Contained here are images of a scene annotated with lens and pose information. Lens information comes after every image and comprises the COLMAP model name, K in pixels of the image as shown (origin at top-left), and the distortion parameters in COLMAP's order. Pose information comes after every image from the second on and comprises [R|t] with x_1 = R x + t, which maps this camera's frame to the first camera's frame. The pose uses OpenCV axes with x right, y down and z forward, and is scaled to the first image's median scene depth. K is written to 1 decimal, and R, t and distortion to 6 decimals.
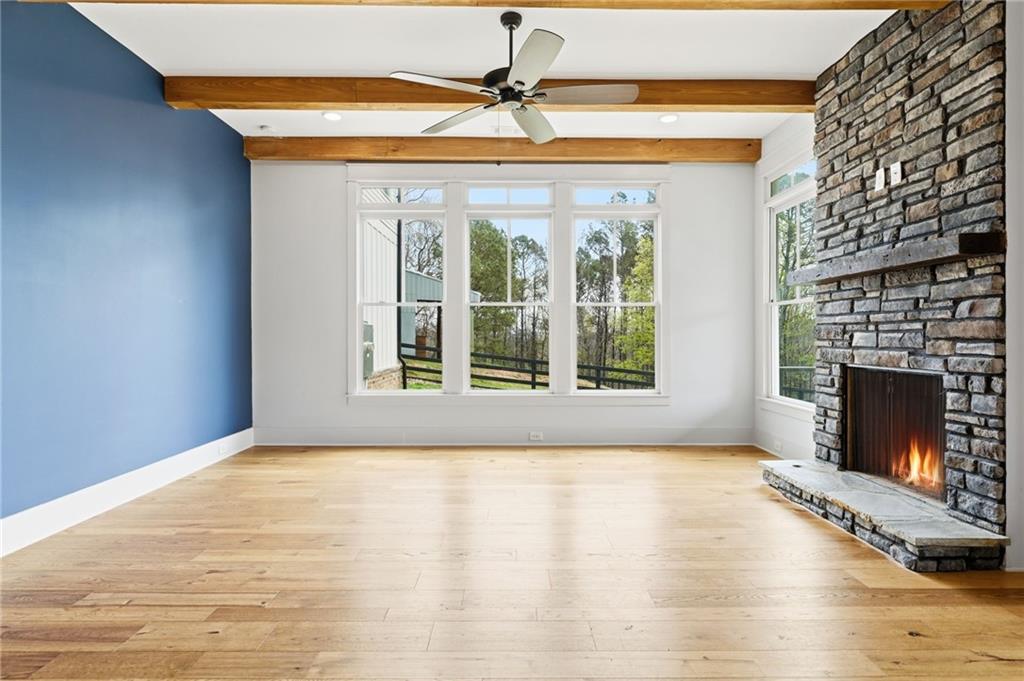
lens RADIAL K [[557.5, 0, 510.6], [0, 557.5, 338.2], [0, 0, 1]] dist [-0.003142, 0.001767]
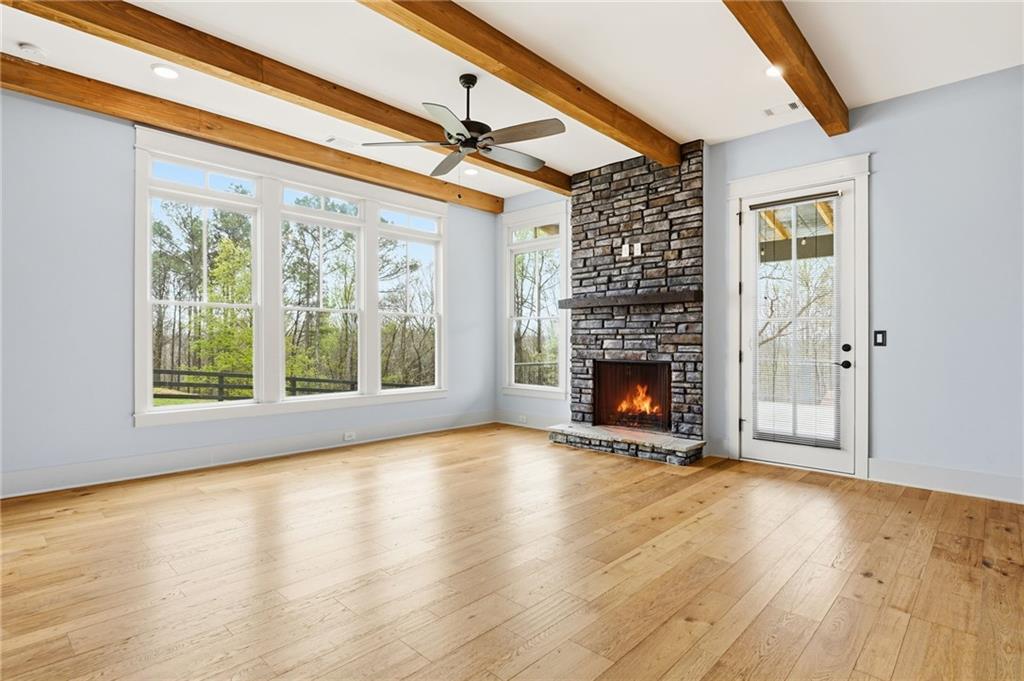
lens RADIAL K [[521.4, 0, 517.2], [0, 521.4, 342.9], [0, 0, 1]] dist [0.003126, 0.001218]
pose [[0.686351, -0.001463, 0.727269, -0.745331], [0.000874, 0.999999, 0.001186, -0.003542], [-0.727270, -0.000178, 0.686352, 0.146239]]
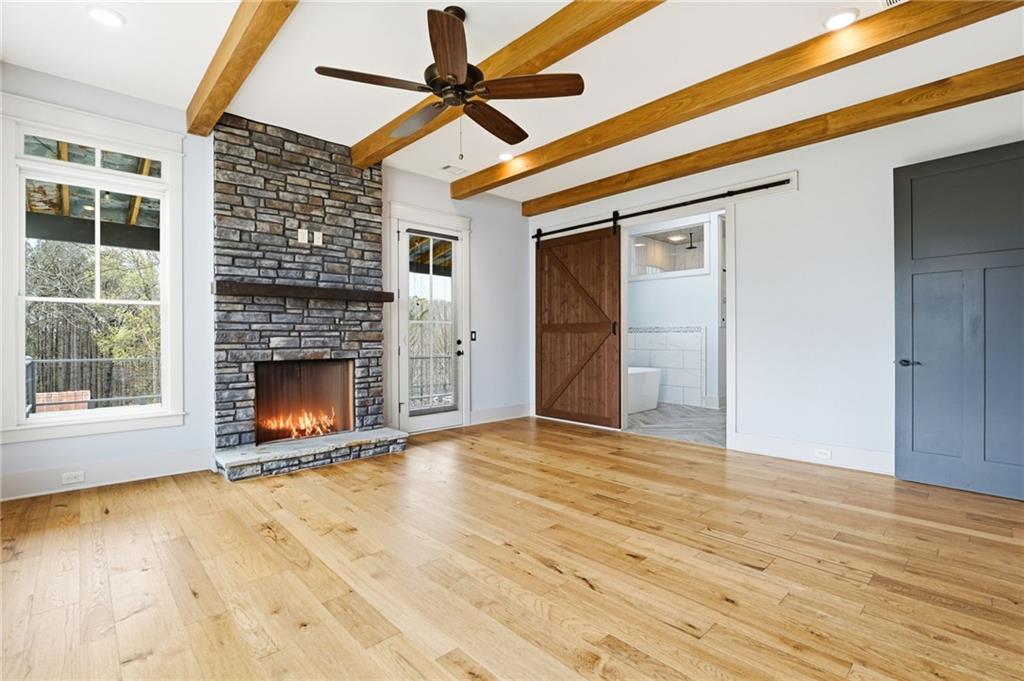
lens RADIAL K [[470.5, 0, 509.5], [0, 470.5, 339.2], [0, 0, 1]] dist [-0.009032, -0.000732]
pose [[-0.681574, -0.001055, 0.731748, -0.663210], [0.005424, 0.999964, 0.006493, -0.010720], [-0.731729, 0.008394, -0.681544, 1.490331]]
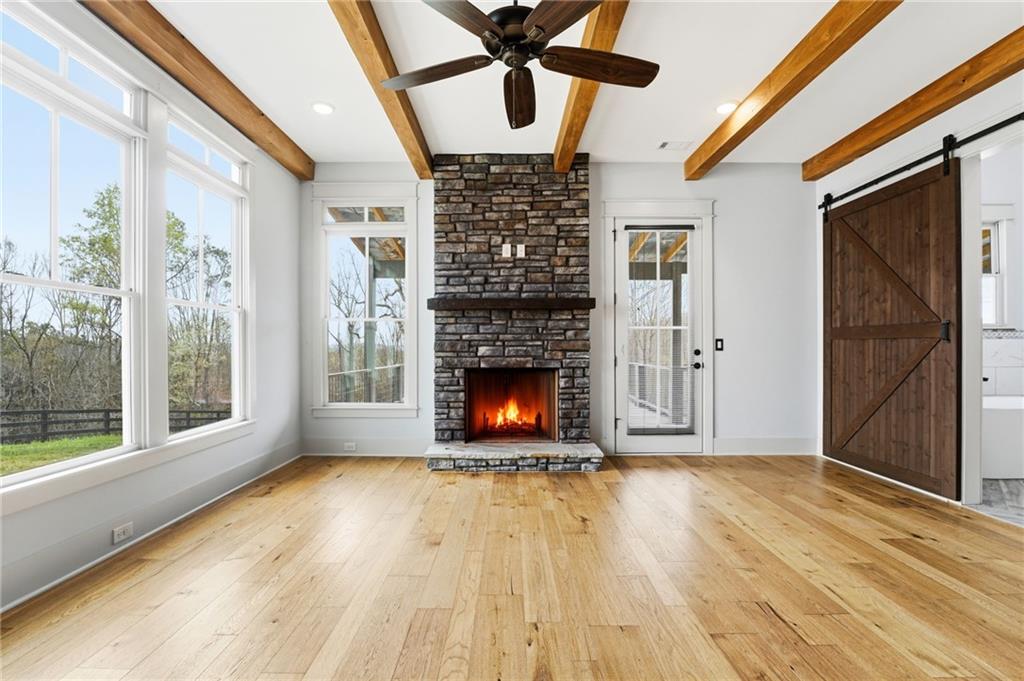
lens RADIAL K [[455.2, 0, 512.6], [0, 455.2, 346.8], [0, 0, 1]] dist [-0.011594, 0.002849]
pose [[-0.001791, -0.000909, 0.999998, -0.652018], [0.005739, 0.999983, 0.000919, -0.010825], [-0.999982, 0.005741, -0.001786, 1.007362]]
